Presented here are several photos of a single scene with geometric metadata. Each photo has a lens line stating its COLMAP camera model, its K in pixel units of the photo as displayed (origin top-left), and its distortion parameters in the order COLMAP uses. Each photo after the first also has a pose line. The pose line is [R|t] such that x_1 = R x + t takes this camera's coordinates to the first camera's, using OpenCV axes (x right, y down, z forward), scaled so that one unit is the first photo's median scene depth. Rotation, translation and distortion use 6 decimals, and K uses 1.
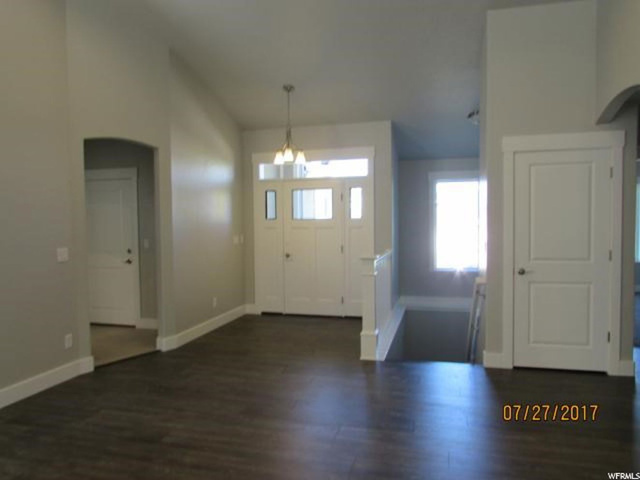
lens RADIAL K [[451.9, 0, 320.0], [0, 451.9, 240.0], [0, 0, 1]] dist [-0.027522, 0.004412]
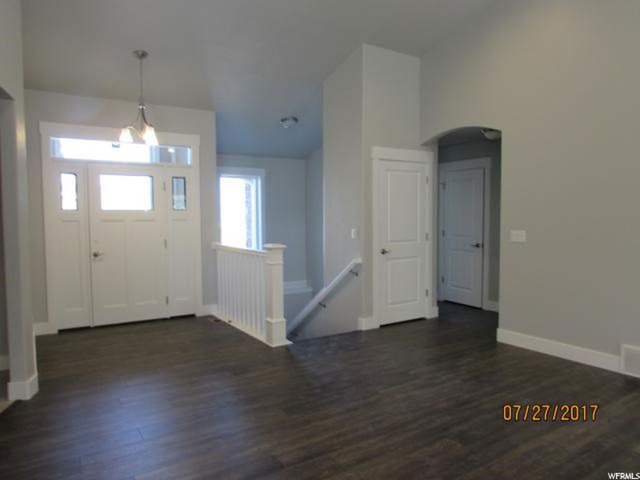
lens RADIAL K [[451.9, 0, 320.0], [0, 451.9, 240.0], [0, 0, 1]] dist [-0.027522, 0.004412]
pose [[0.671015, -0.036766, 0.740532, -0.571233], [0.028474, 0.999311, 0.023813, 0.000231], [-0.740897, 0.005107, 0.671599, 0.223285]]
